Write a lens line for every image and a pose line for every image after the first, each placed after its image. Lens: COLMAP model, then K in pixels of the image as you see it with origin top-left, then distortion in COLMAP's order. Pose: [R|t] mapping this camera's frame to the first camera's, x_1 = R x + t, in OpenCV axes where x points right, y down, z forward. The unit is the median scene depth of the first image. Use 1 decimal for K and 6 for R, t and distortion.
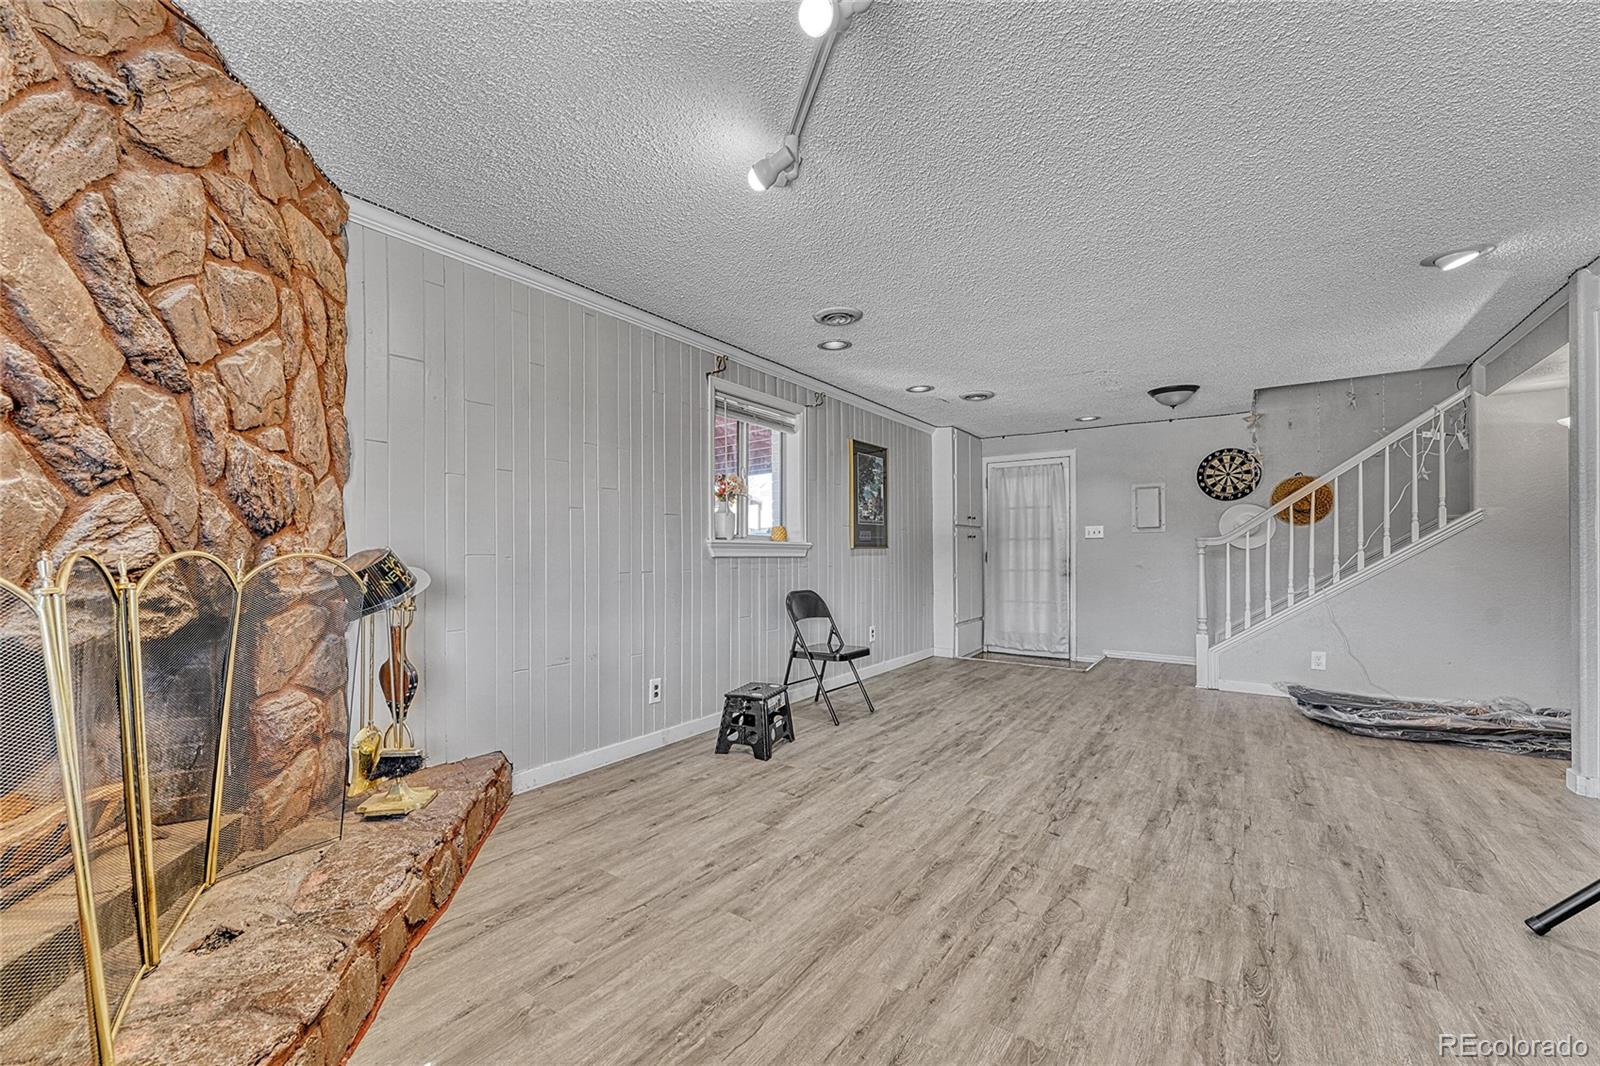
lens RADIAL K [[648.7, 0, 790.1], [0, 648.7, 540.5], [0, 0, 1]] dist [-0.003554, -0.000205]
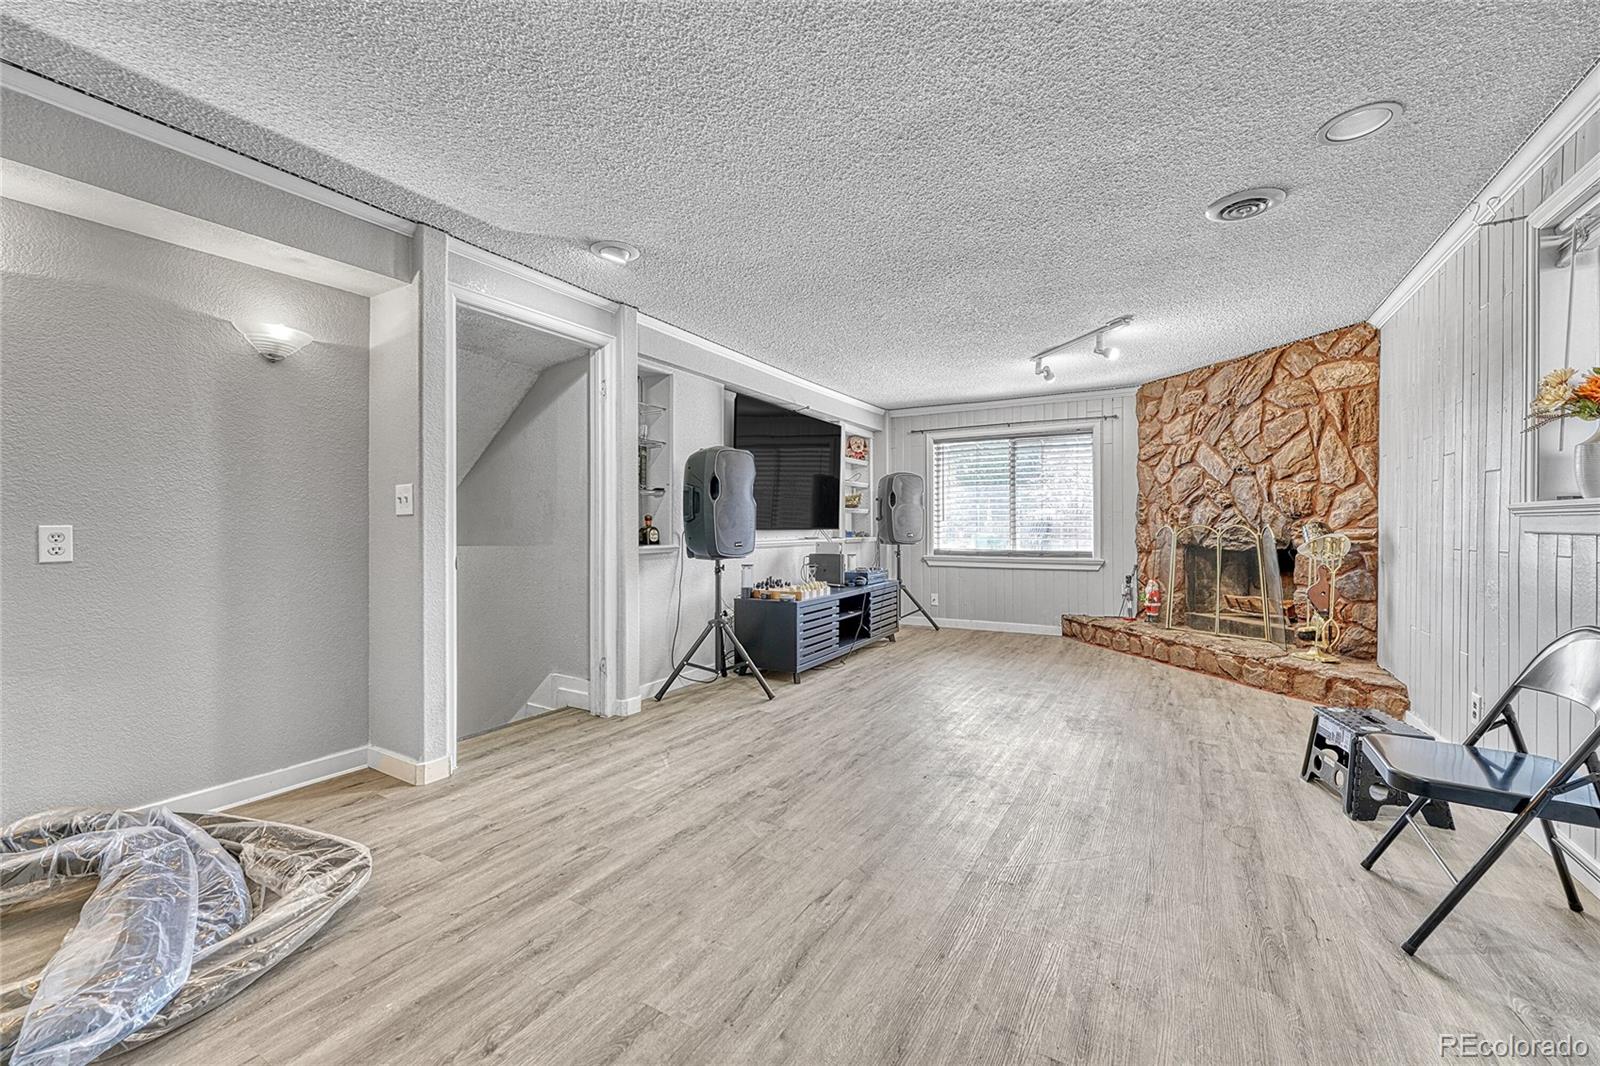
lens RADIAL K [[648.7, 0, 806.5], [0, 648.7, 530.7], [0, 0, 1]] dist [-0.003554, -0.000205]
pose [[-0.997175, 0.002174, -0.075083, 0.719922], [0.003119, 0.999917, -0.012477, 0.032425], [0.075049, -0.012676, -0.997099, 1.938882]]
